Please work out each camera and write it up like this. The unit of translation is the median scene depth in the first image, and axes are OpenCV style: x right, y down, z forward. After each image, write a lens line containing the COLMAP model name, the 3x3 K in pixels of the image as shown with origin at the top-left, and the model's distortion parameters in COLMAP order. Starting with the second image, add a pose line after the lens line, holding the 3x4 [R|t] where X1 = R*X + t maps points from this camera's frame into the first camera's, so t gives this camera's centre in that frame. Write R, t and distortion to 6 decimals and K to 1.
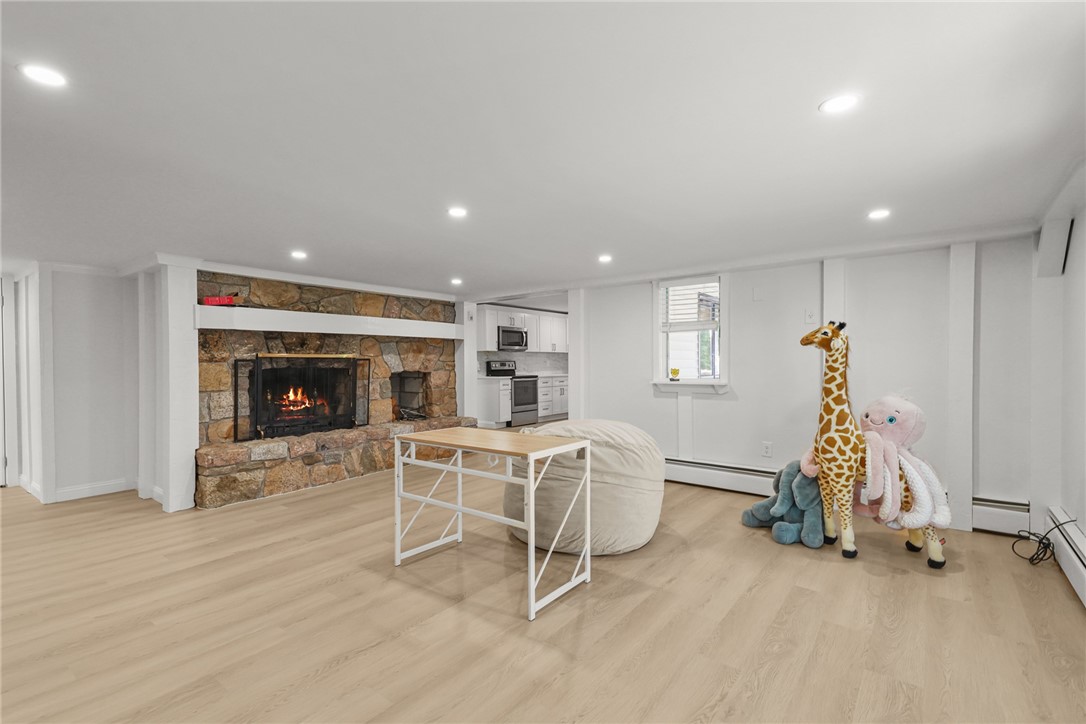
lens RADIAL K [[496.8, 0, 543.0], [0, 496.8, 362.0], [0, 0, 1]] dist [0.011837, -0.000068]
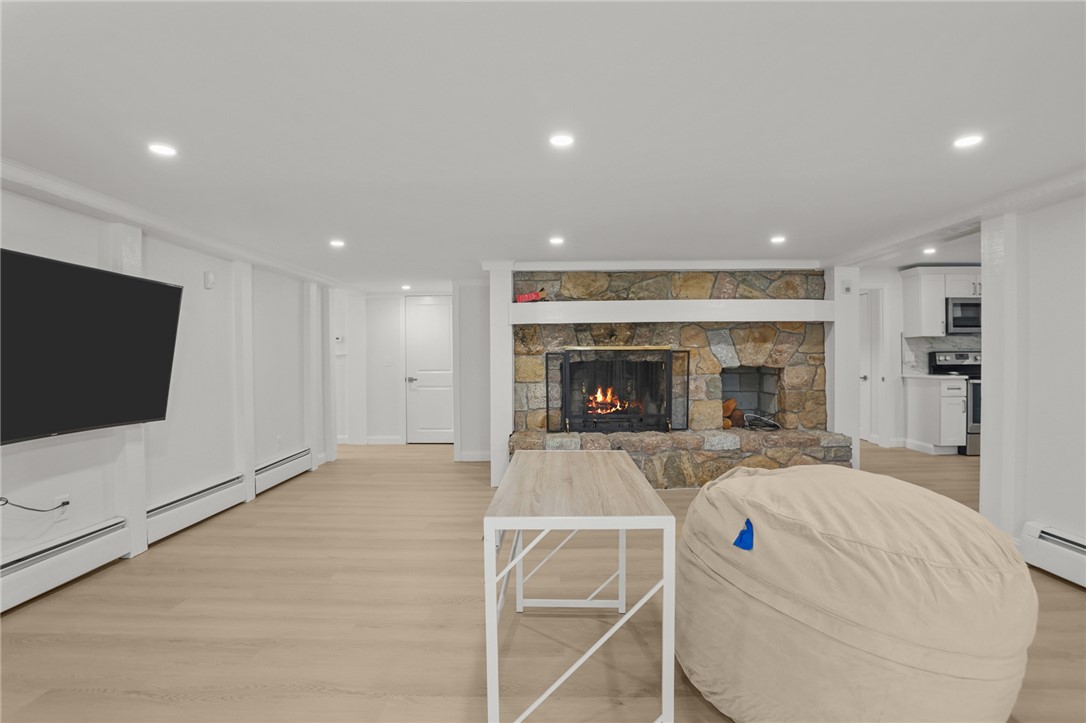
lens RADIAL K [[523.7, 0, 543.0], [0, 523.7, 361.5], [0, 0, 1]] dist [-0.049067, 0.000151]
pose [[0.593047, 0.009554, -0.805111, 0.216394], [0.004969, 0.999867, 0.015525, -0.002984], [0.805152, -0.013207, 0.592921, 0.298556]]
